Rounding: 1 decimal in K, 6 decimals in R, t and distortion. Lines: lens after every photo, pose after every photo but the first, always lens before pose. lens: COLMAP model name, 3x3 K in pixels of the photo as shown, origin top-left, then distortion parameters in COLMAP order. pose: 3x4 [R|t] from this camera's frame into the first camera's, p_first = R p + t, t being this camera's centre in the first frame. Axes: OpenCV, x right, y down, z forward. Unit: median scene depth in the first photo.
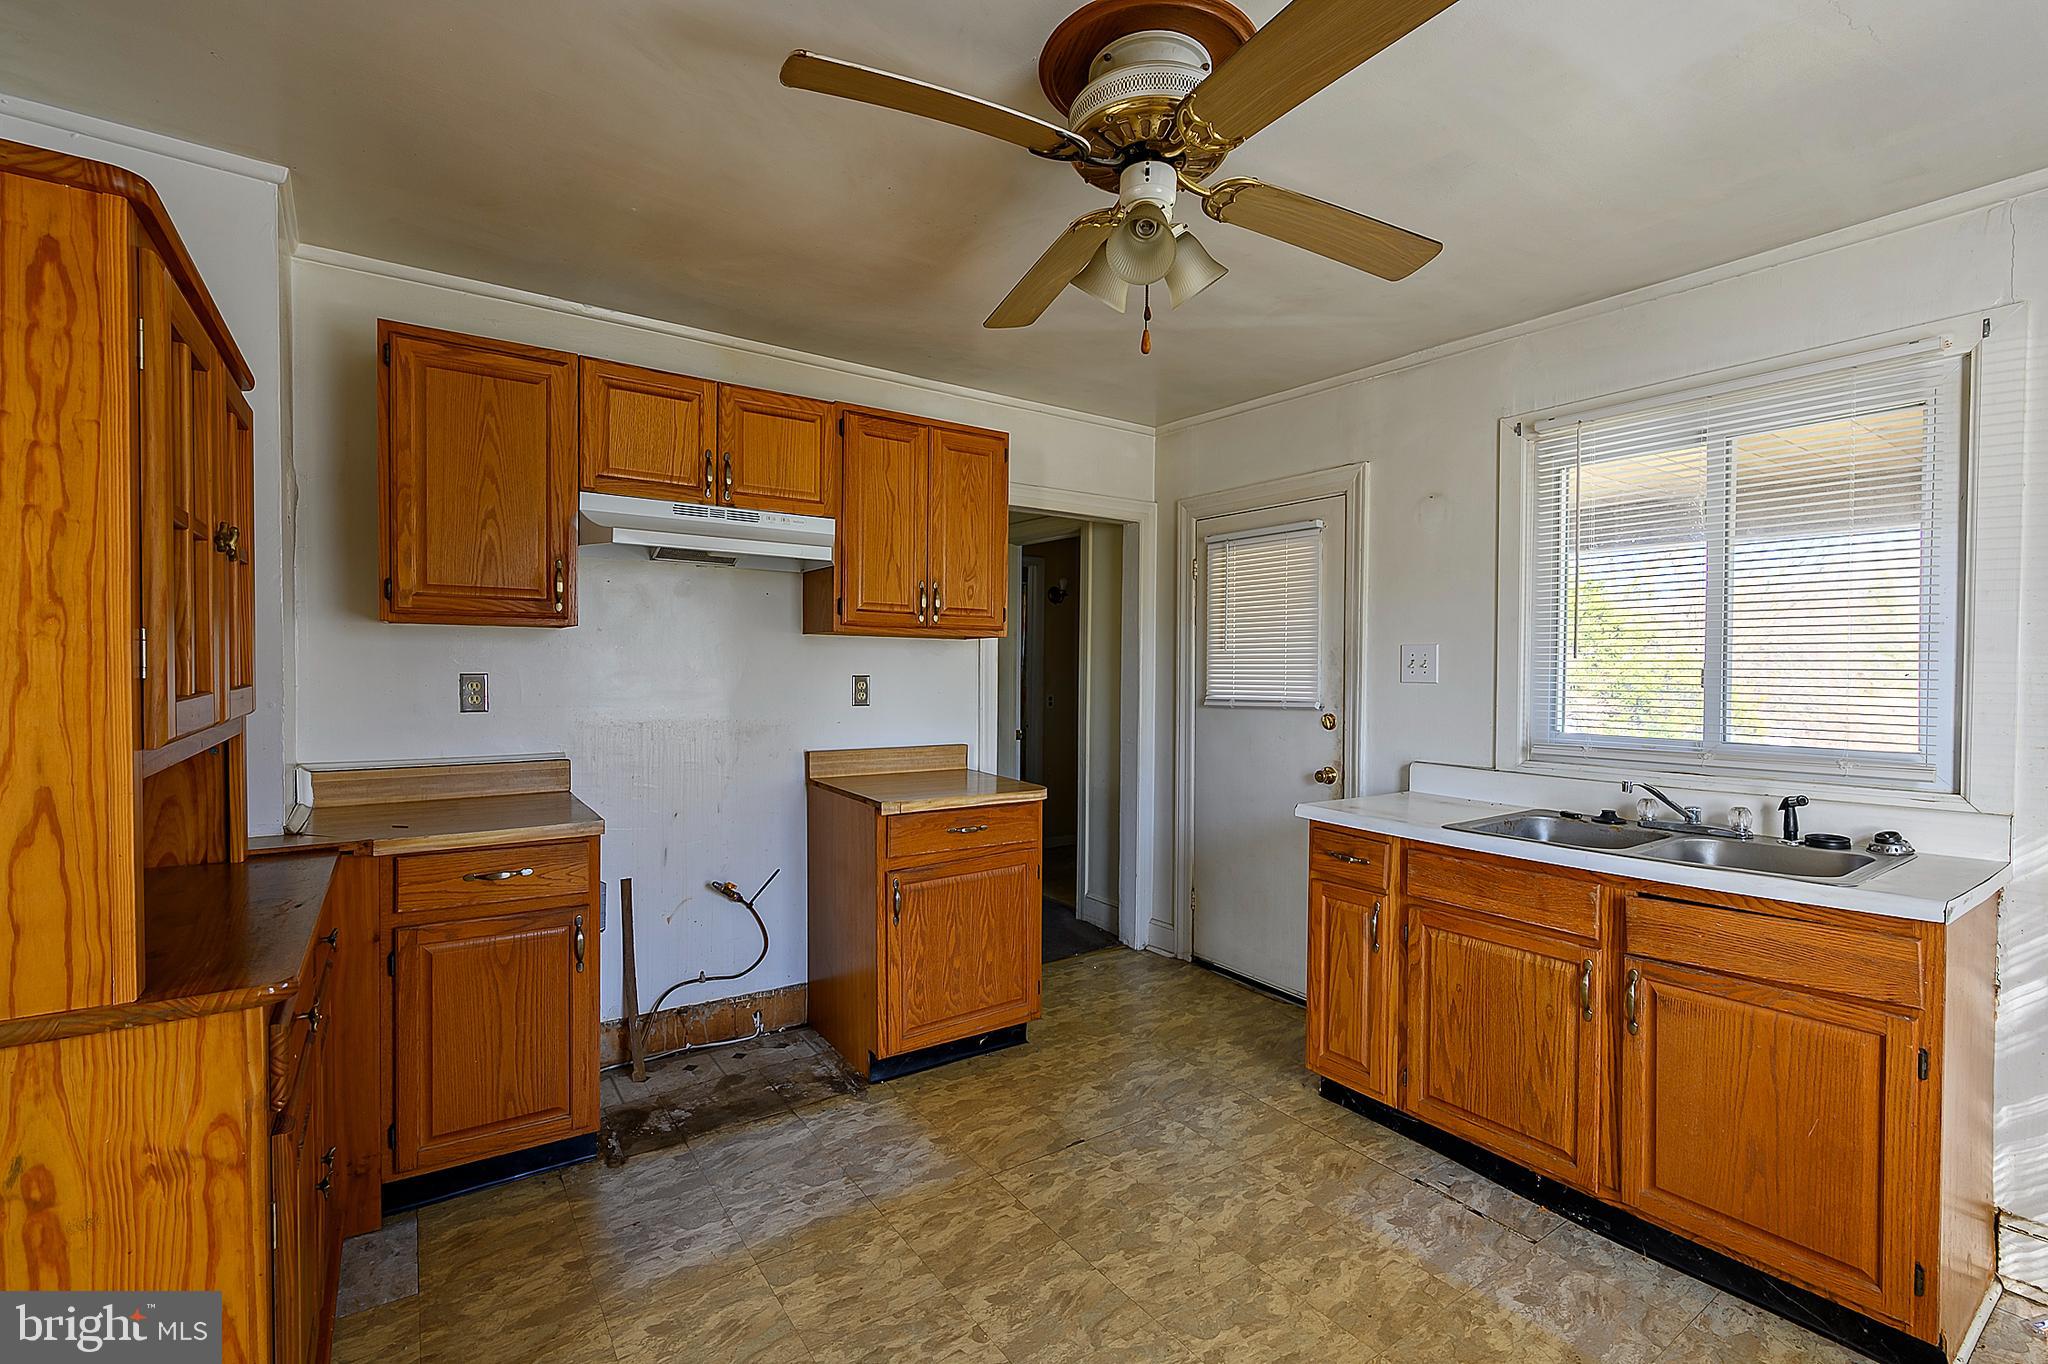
lens RADIAL K [[893.5, 0, 1024.0], [0, 893.5, 682.0], [0, 0, 1]] dist [-0.000955, -0.000082]
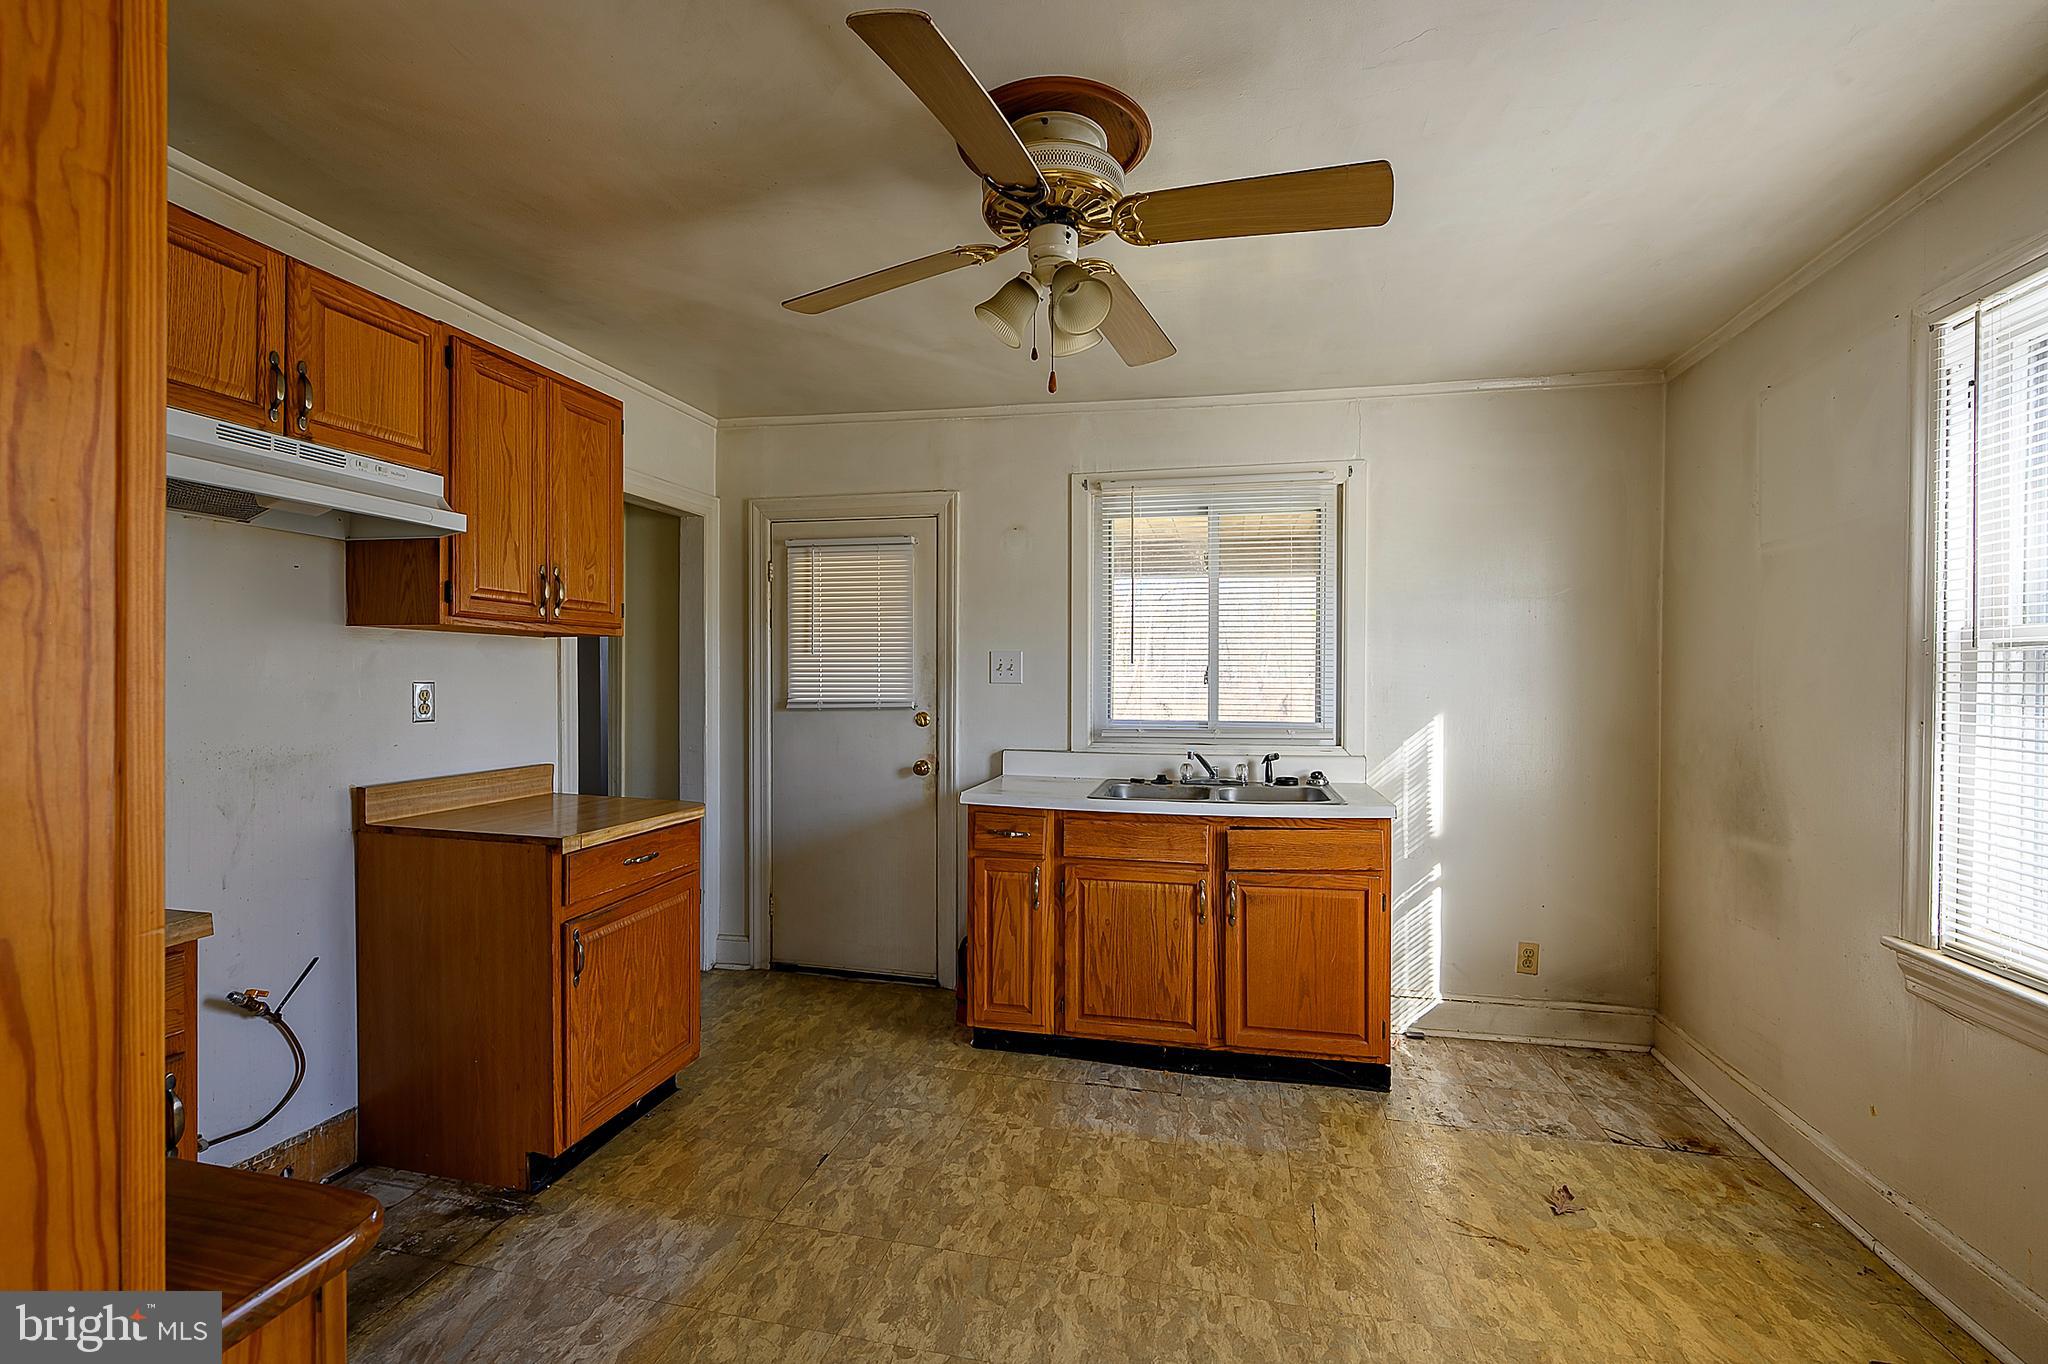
lens RADIAL K [[893.5, 0, 1024.0], [0, 893.5, 682.0], [0, 0, 1]] dist [-0.000955, -0.000082]
pose [[0.740016, -0.010526, 0.672507, -0.406881], [0.012026, 0.999925, 0.002418, -0.004063], [-0.672481, 0.006298, 0.740087, 0.121543]]
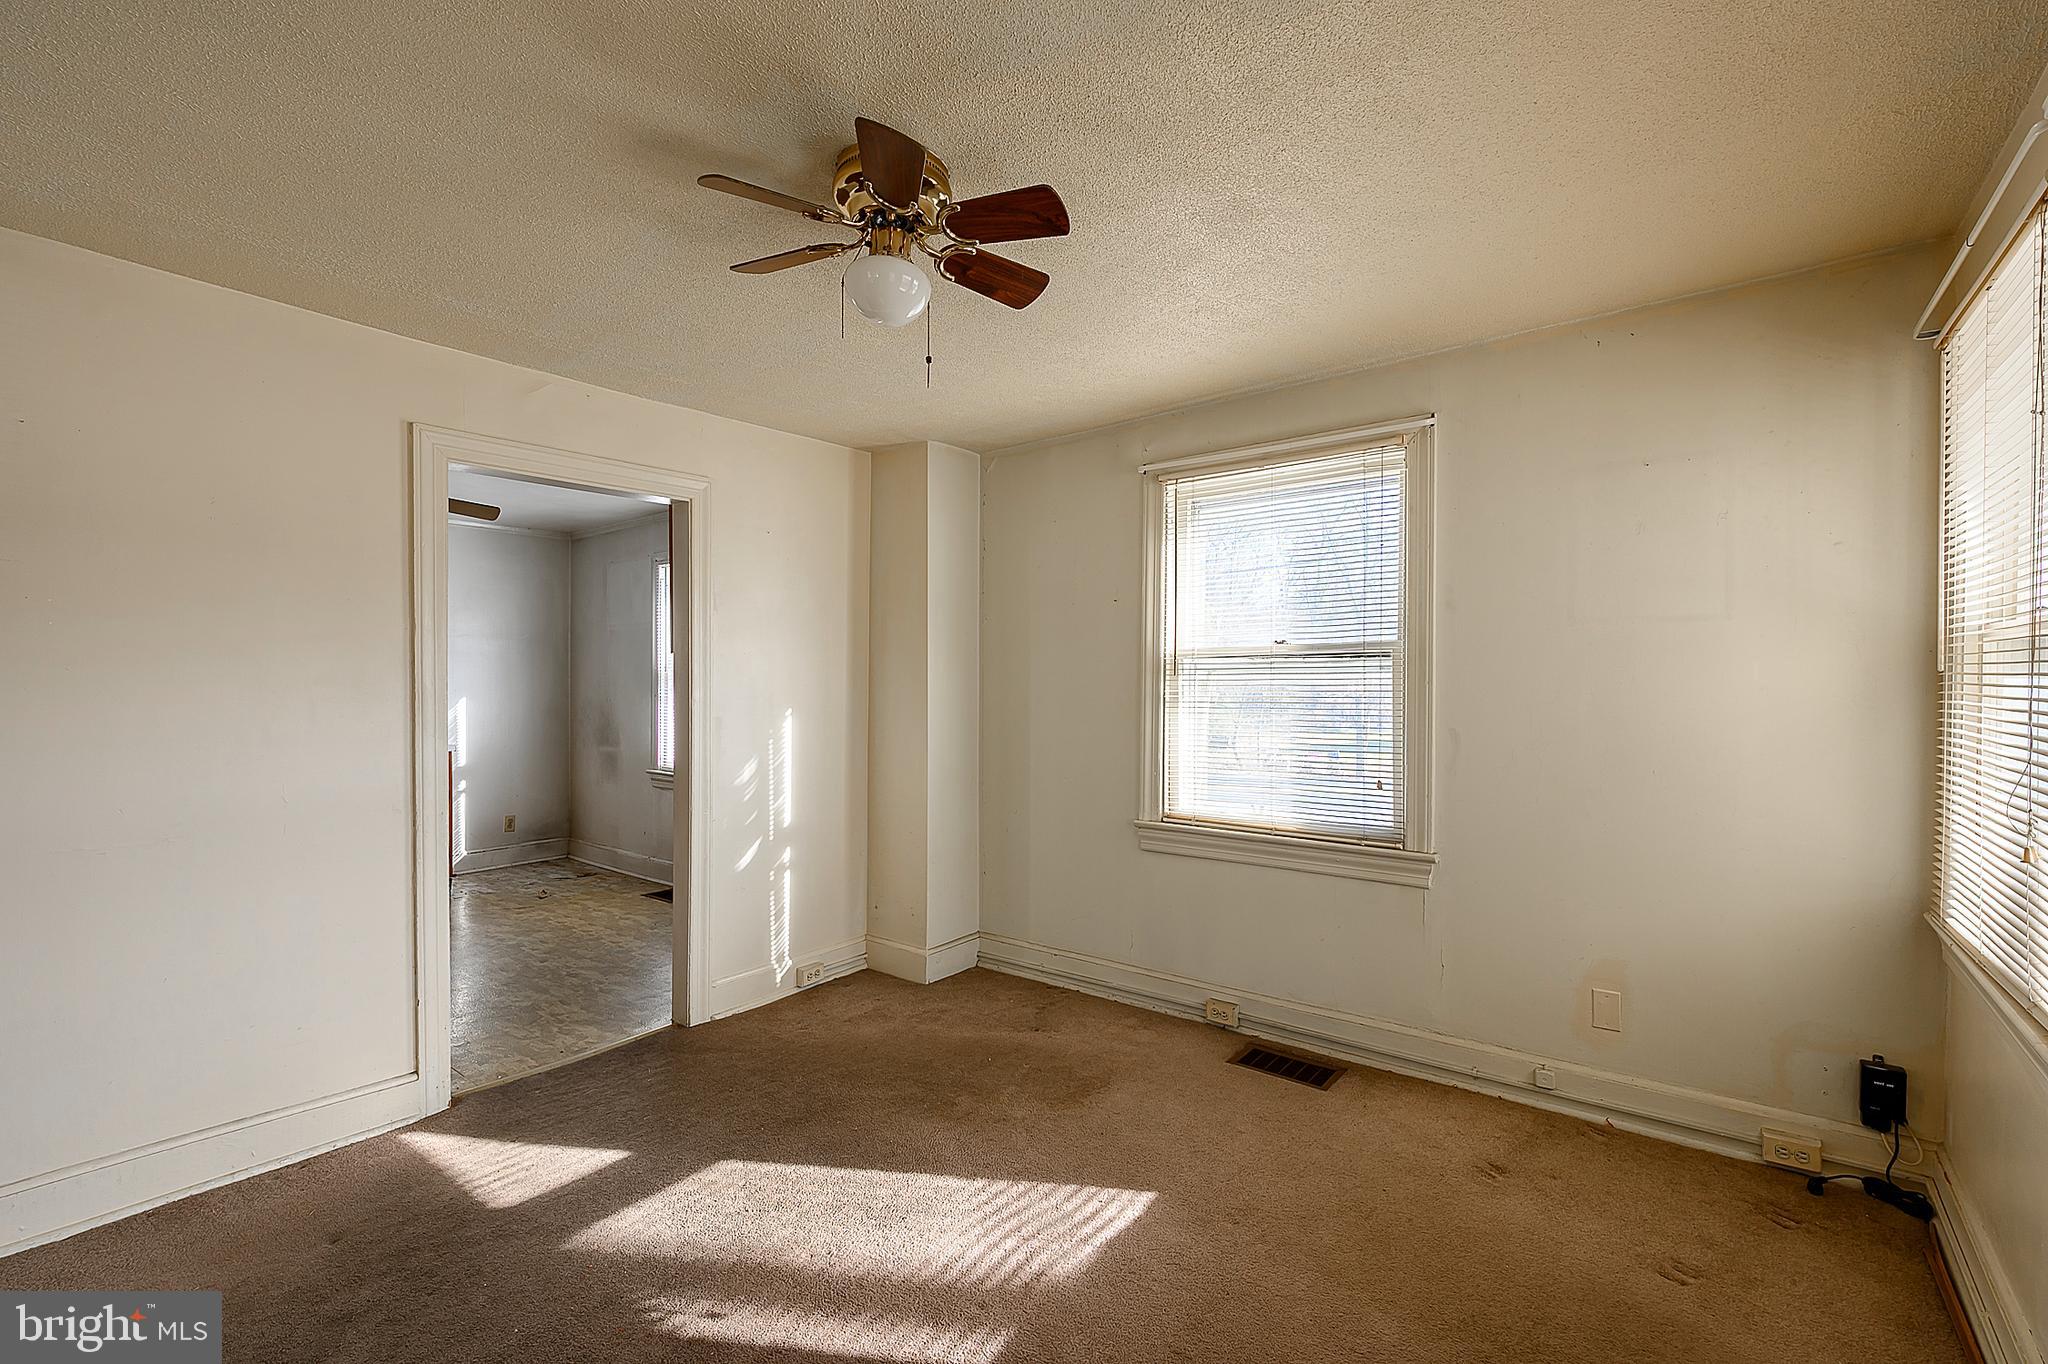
lens RADIAL K [[893.5, 0, 1024.0], [0, 893.5, 682.0], [0, 0, 1]] dist [-0.000955, -0.000082]
pose [[-0.283090, -0.019170, 0.958902, -1.781569], [0.005711, 0.999749, 0.021673, -0.037456], [-0.959076, 0.011612, -0.282910, -0.086498]]
